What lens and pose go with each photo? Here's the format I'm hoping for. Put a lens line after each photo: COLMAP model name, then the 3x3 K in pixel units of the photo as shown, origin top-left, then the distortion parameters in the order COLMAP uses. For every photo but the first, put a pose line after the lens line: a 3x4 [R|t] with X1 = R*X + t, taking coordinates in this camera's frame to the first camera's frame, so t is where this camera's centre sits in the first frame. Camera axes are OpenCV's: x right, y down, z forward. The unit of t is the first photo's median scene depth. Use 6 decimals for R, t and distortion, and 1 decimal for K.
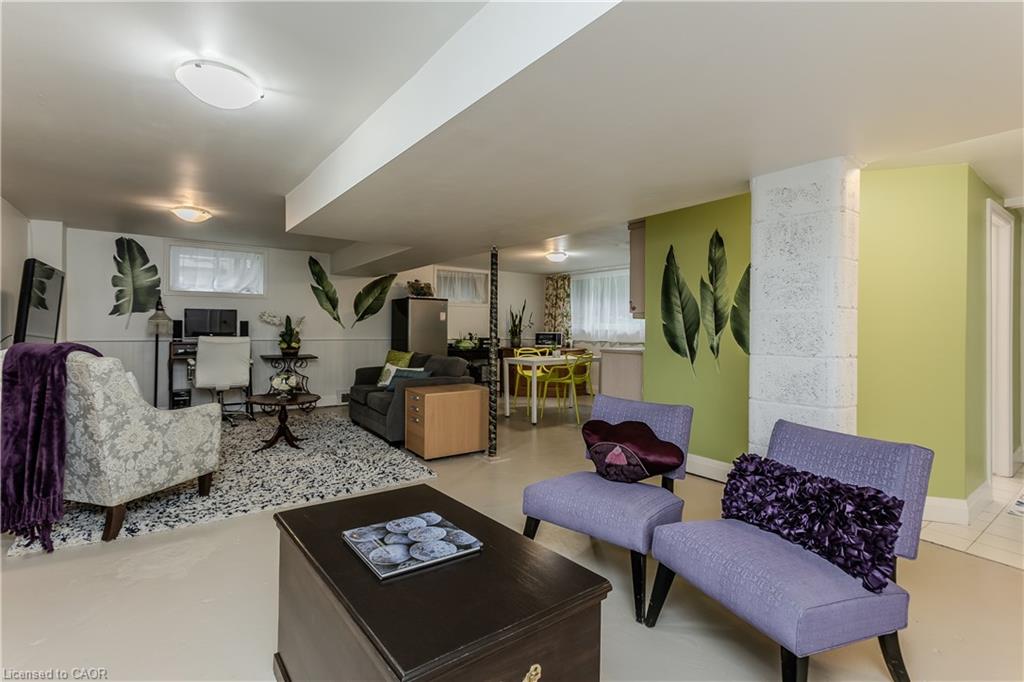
lens RADIAL K [[488.6, 0, 510.5], [0, 488.6, 334.3], [0, 0, 1]] dist [0.001327, 0.000102]
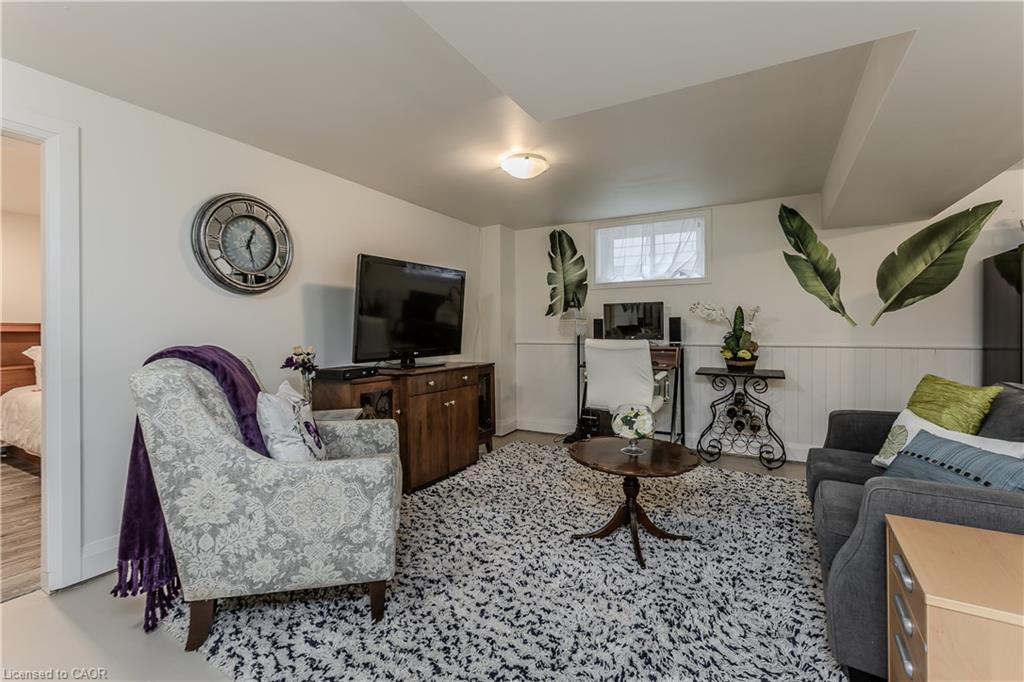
lens RADIAL K [[462.2, 0, 513.0], [0, 462.2, 333.7], [0, 0, 1]] dist [0.000008, 0.000684]
pose [[0.408260, -0.005943, -0.912846, -0.039604], [-0.001977, 0.999971, -0.007394, 0.001523], [0.912863, 0.004824, 0.408237, 0.573507]]
